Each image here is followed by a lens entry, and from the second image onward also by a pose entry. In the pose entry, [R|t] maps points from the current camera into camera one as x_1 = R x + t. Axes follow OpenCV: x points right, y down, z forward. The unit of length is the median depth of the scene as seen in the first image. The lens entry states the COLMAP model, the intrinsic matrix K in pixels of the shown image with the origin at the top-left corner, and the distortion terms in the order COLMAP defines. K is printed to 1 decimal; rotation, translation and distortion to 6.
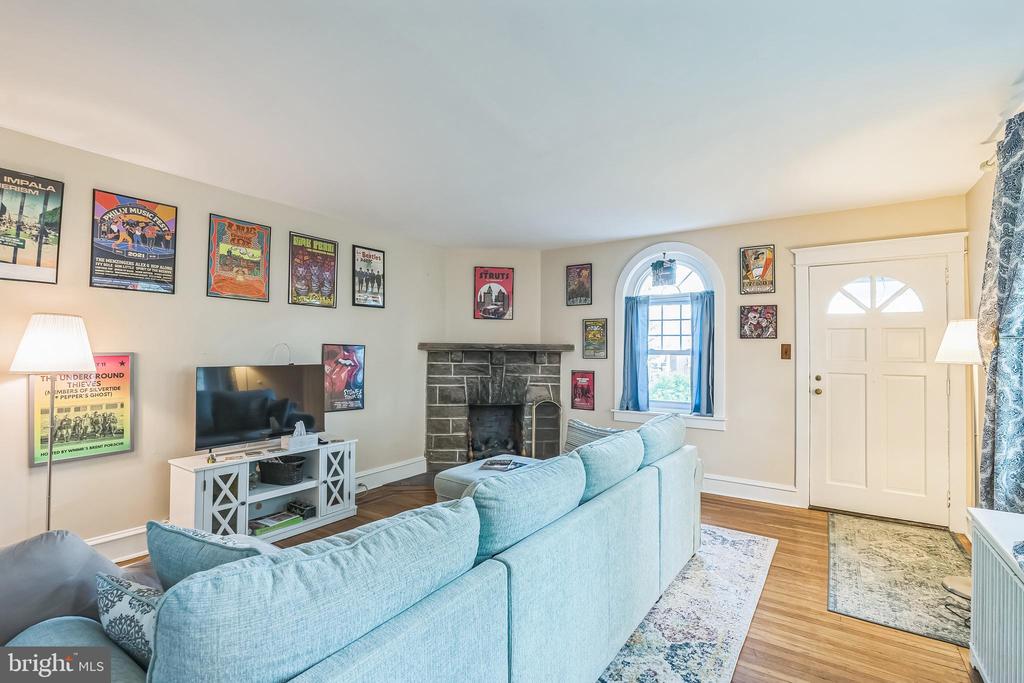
lens RADIAL K [[470.6, 0, 512.4], [0, 470.6, 339.0], [0, 0, 1]] dist [-0.015103, 0.005099]
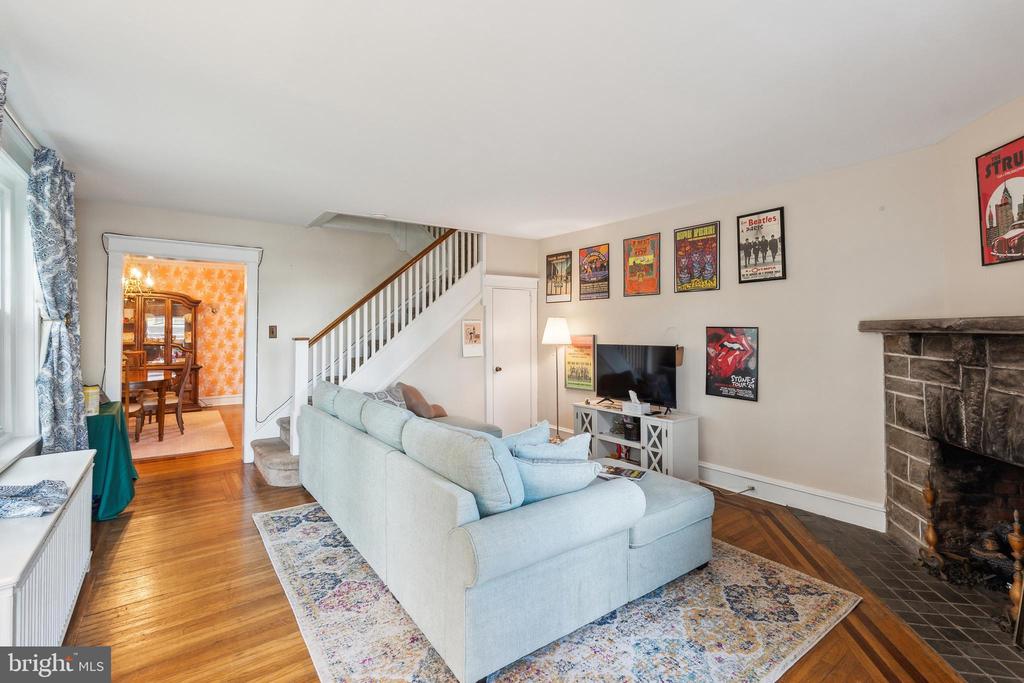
lens RADIAL K [[470.6, 0, 519.2], [0, 470.6, 320.6], [0, 0, 1]] dist [-0.015103, 0.005099]
pose [[-0.324597, -0.025754, -0.945502, 0.590180], [0.024628, 0.999060, -0.035668, 0.019638], [0.945532, -0.034864, -0.323658, 0.810779]]
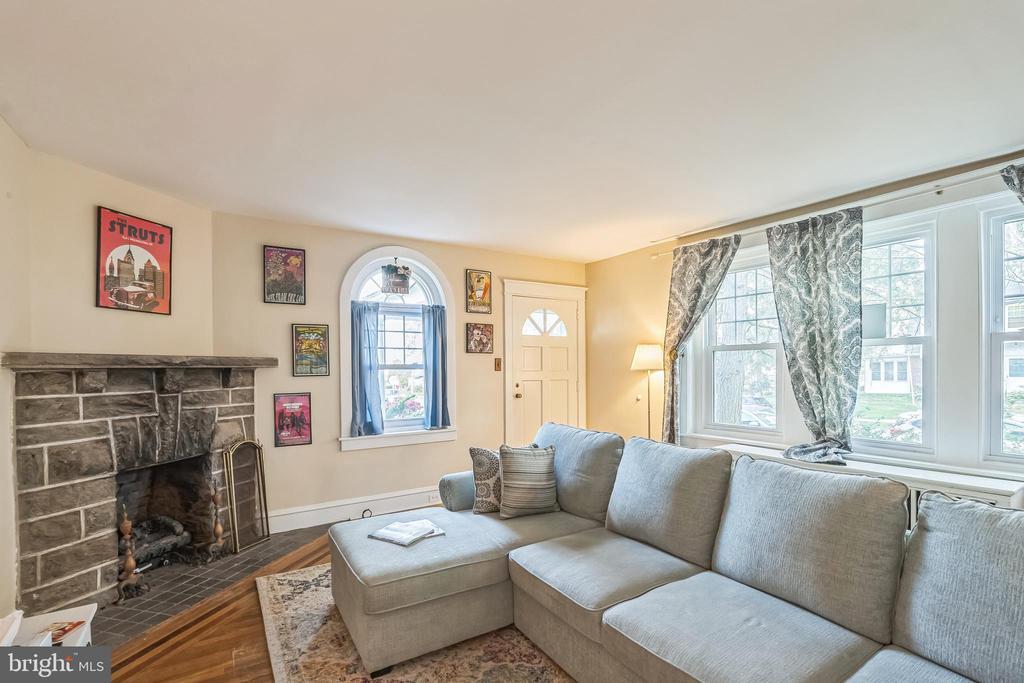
lens RADIAL K [[470.6, 0, 521.0], [0, 470.6, 372.1], [0, 0, 1]] dist [-0.015103, 0.005099]
pose [[0.380152, -0.023635, 0.924622, -0.435762], [-0.012388, 0.999454, 0.030640, 0.007840], [-0.924841, -0.023102, 0.379652, 0.428654]]
